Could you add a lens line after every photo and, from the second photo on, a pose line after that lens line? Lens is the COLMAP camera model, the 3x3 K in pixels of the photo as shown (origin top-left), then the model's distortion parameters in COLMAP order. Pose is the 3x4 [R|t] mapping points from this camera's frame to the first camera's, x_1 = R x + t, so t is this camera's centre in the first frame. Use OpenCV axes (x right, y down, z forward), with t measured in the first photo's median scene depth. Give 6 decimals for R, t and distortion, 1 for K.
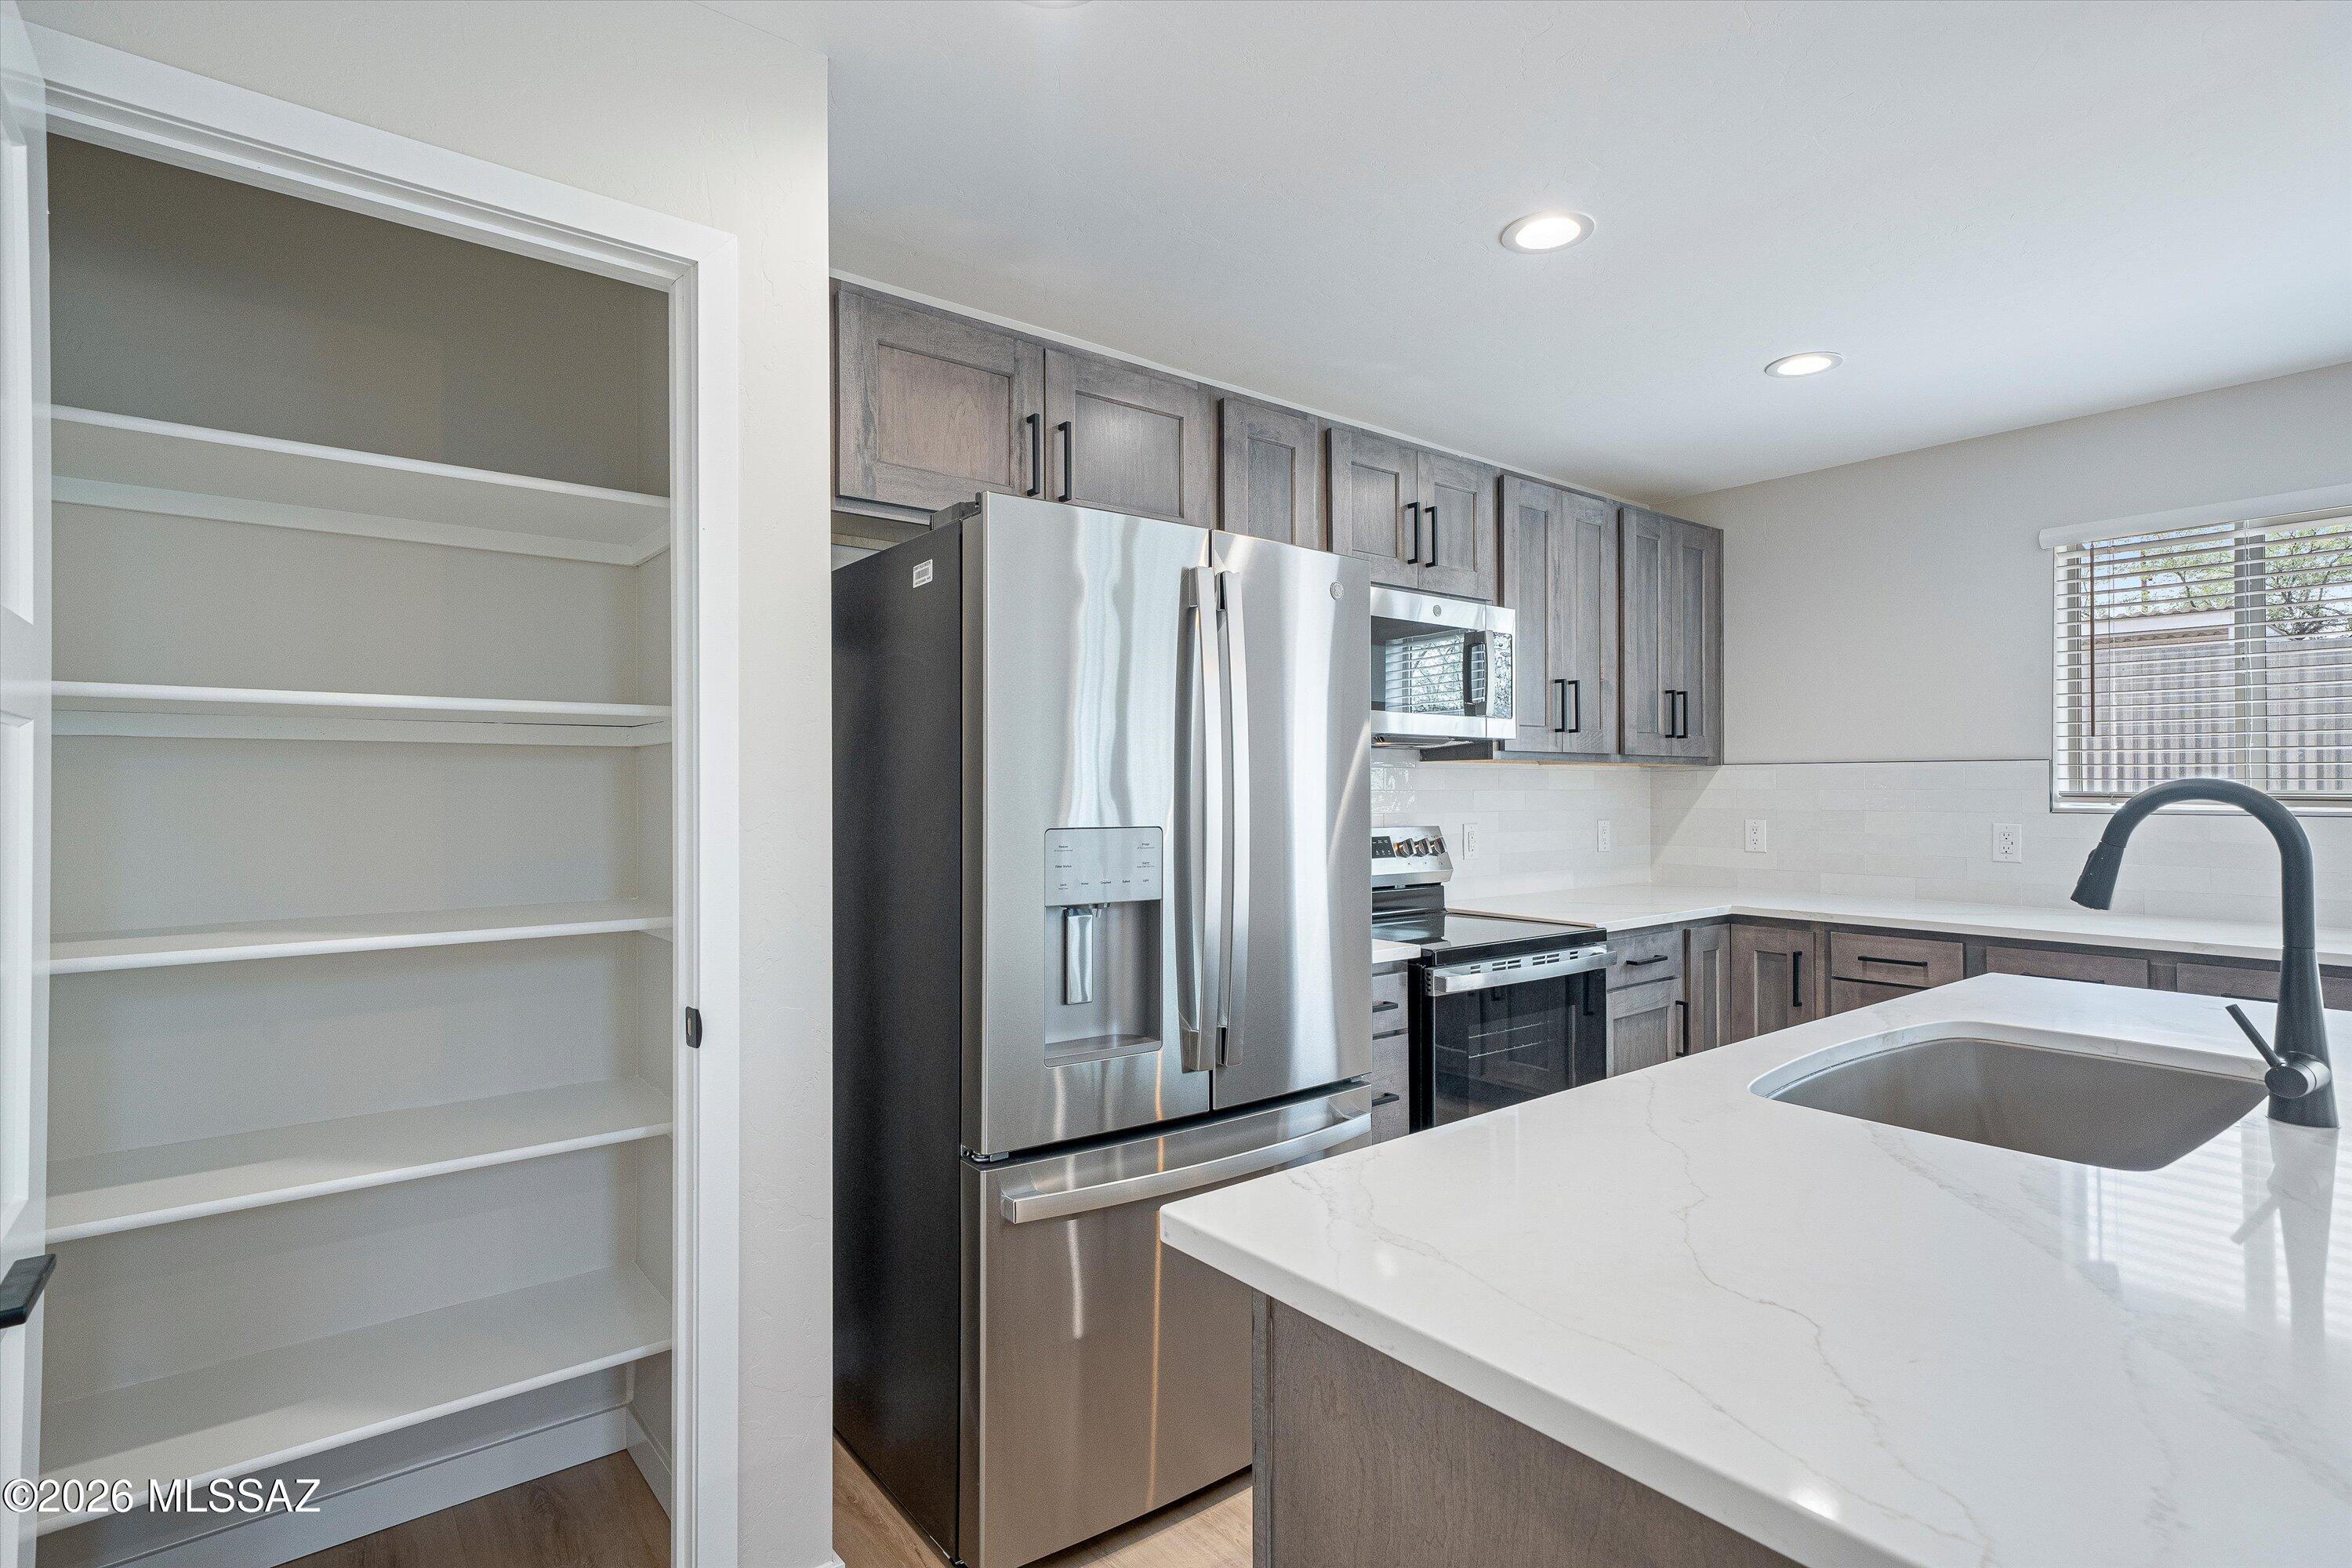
lens RADIAL K [[1149.5, 0, 1159.9], [0, 1149.5, 800.9], [0, 0, 1]] dist [0.011107, 0.000857]
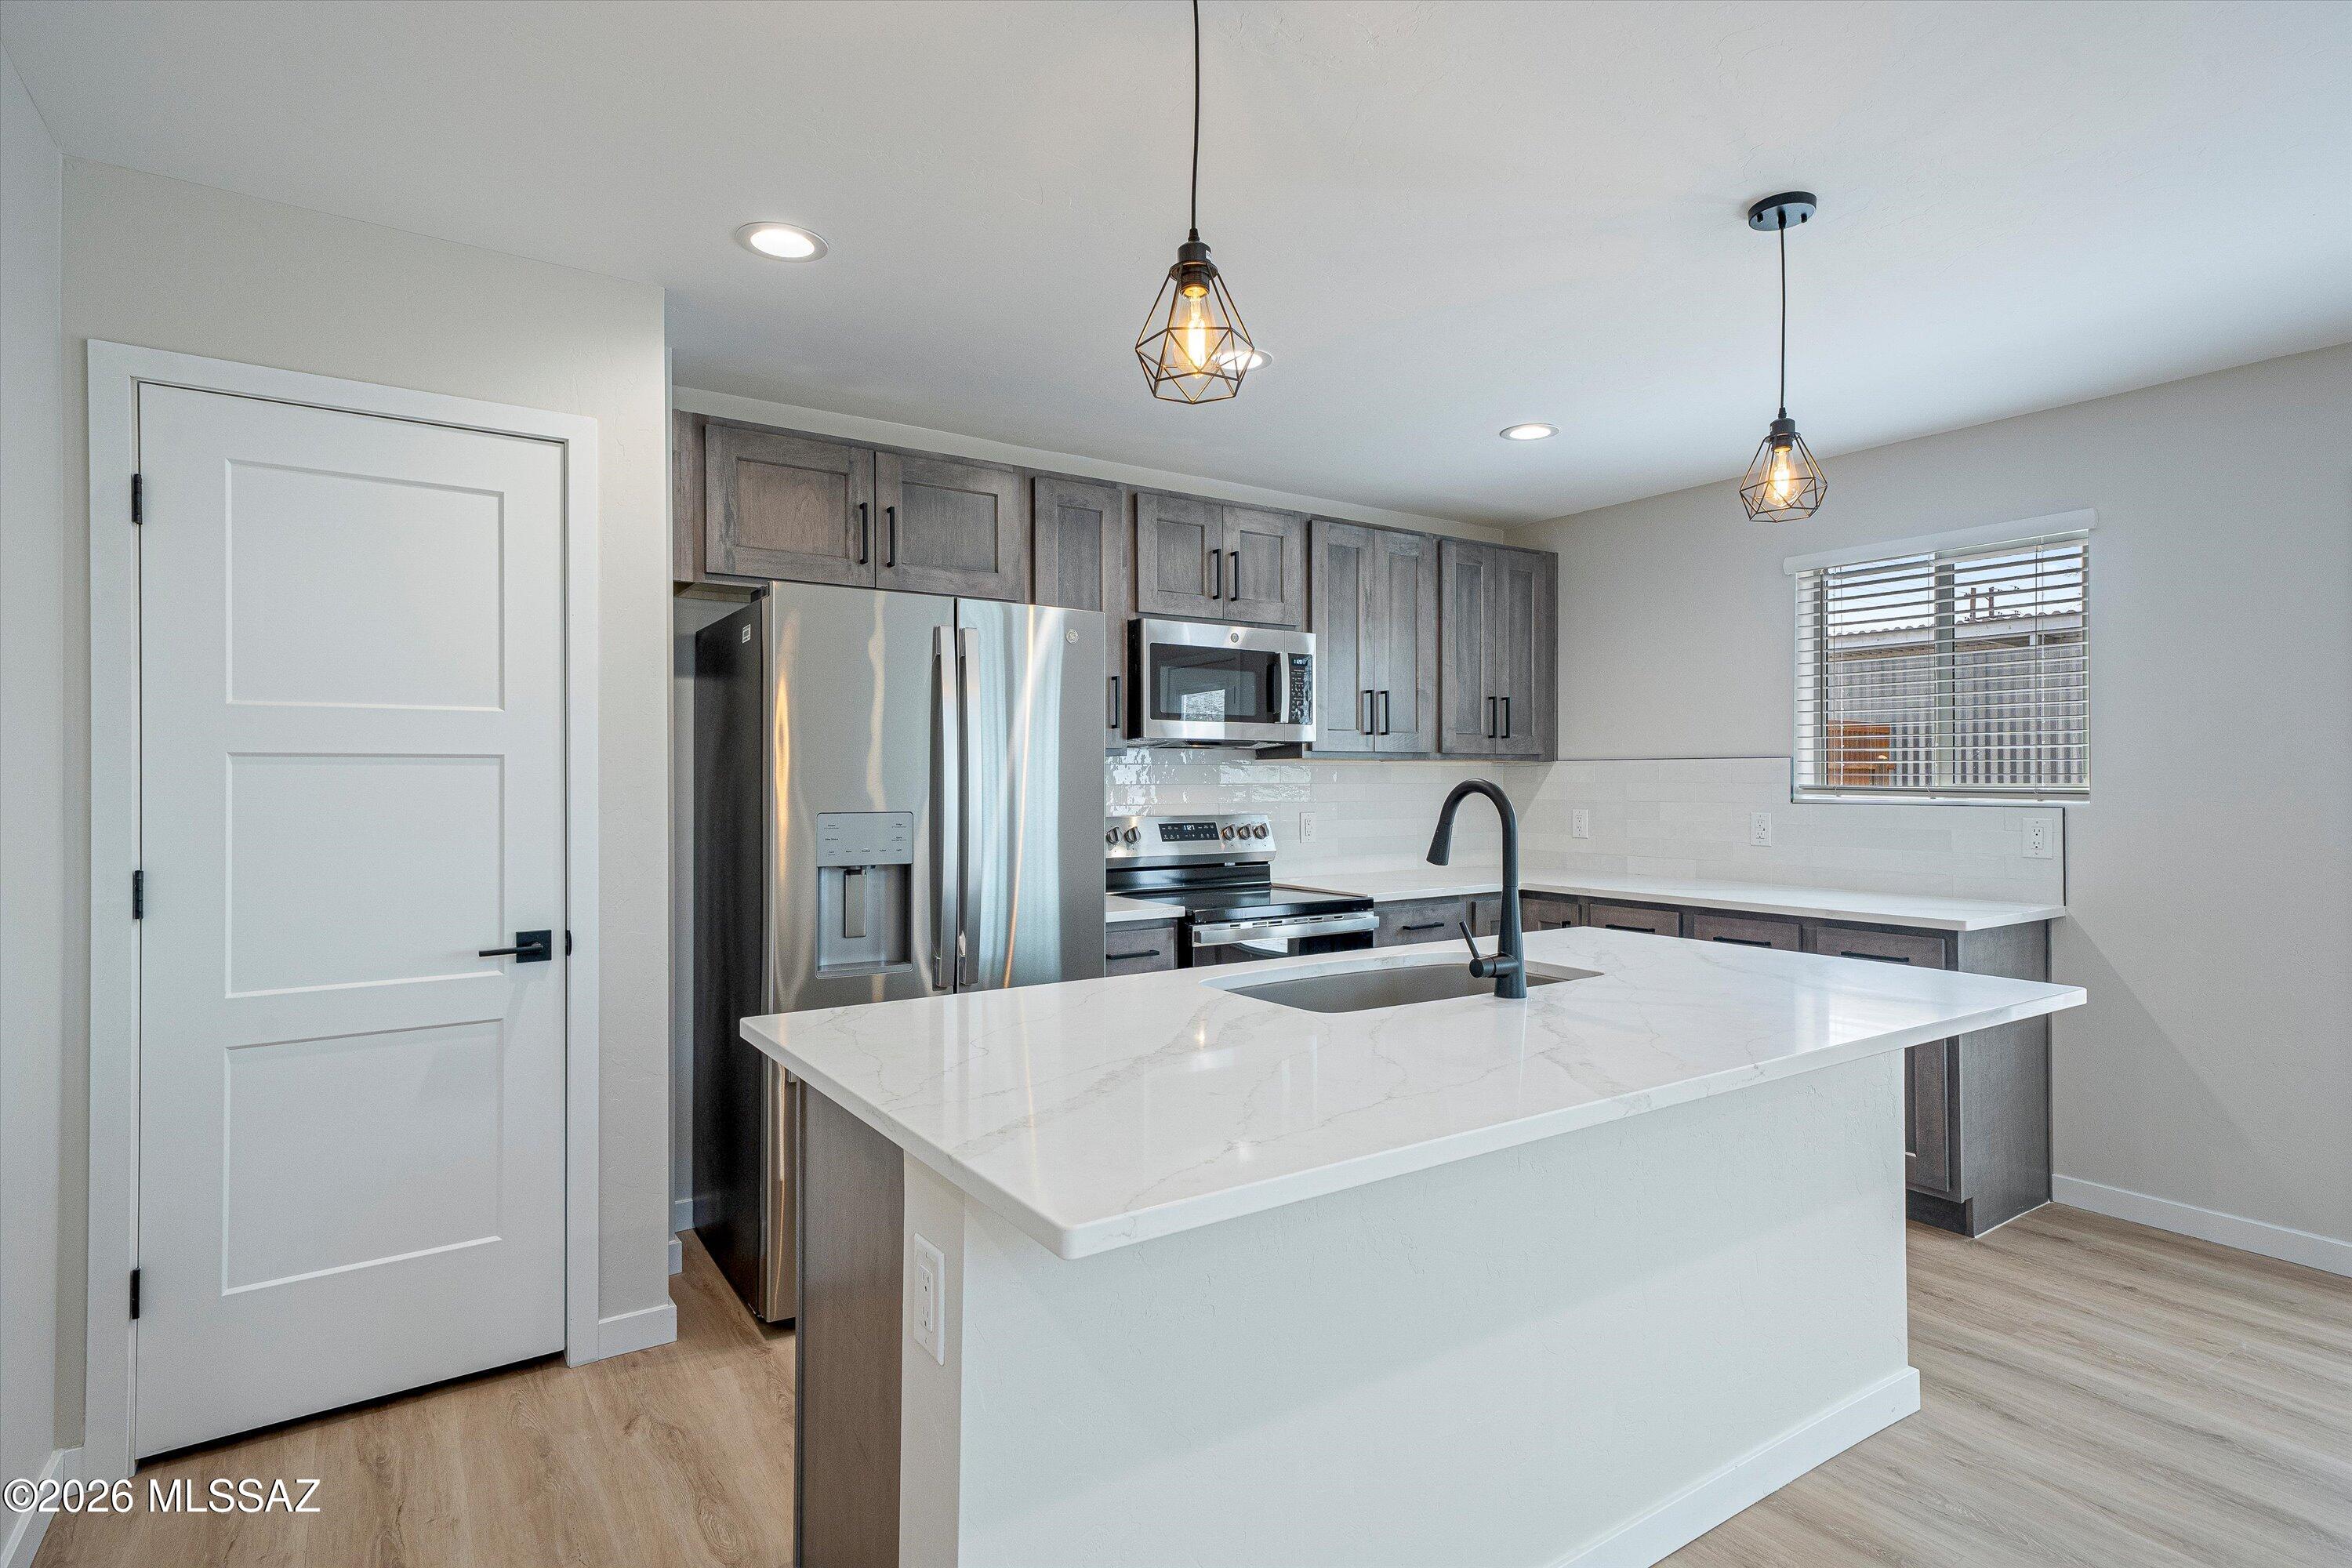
lens RADIAL K [[1171.6, 0, 1152.7], [0, 1171.6, 805.0], [0, 0, 1]] dist [0.002588, 0.000323]
pose [[0.996414, 0.000503, -0.084605, 0.238108], [0.000383, 0.999945, 0.010457, -0.000307], [0.084606, -0.010452, 0.996360, -0.229456]]
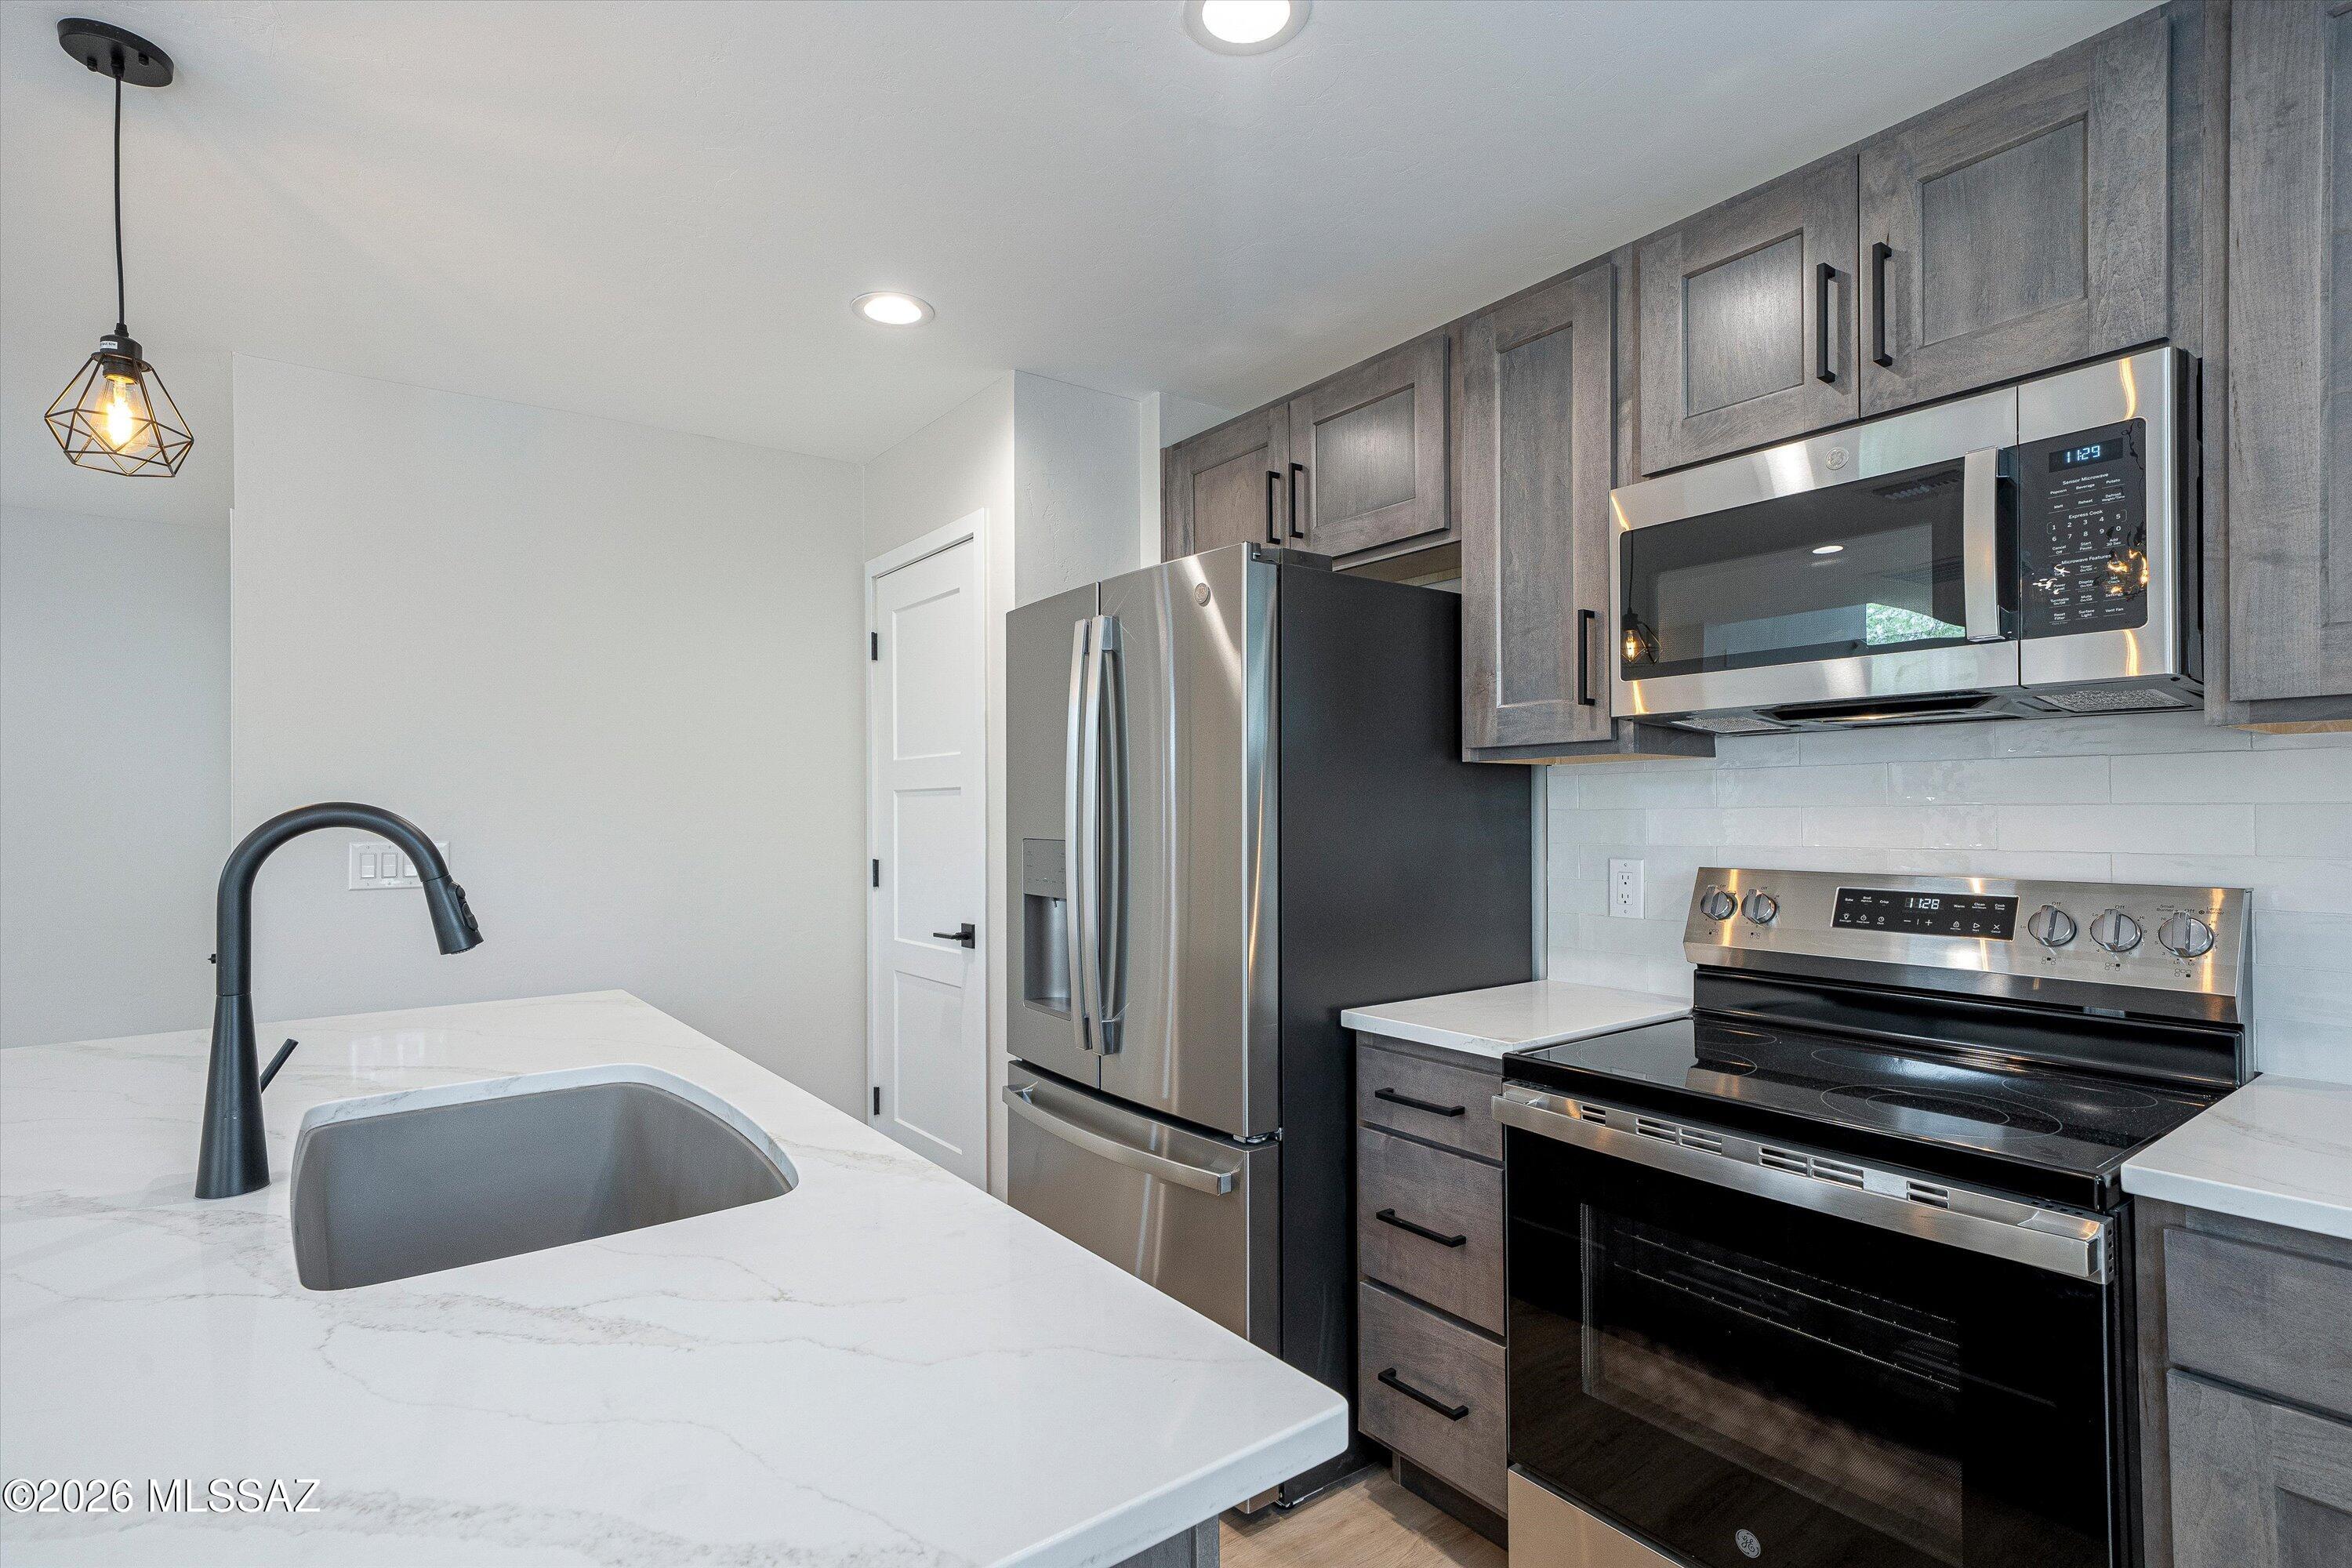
lens RADIAL K [[1149.5, 0, 1159.9], [0, 1149.5, 800.9], [0, 0, 1]] dist [0.011107, 0.000857]
pose [[-0.029830, -0.001812, -0.999553, 0.709069], [0.005577, 0.999982, -0.001980, -0.010145], [0.999539, -0.005633, -0.029820, 0.650729]]
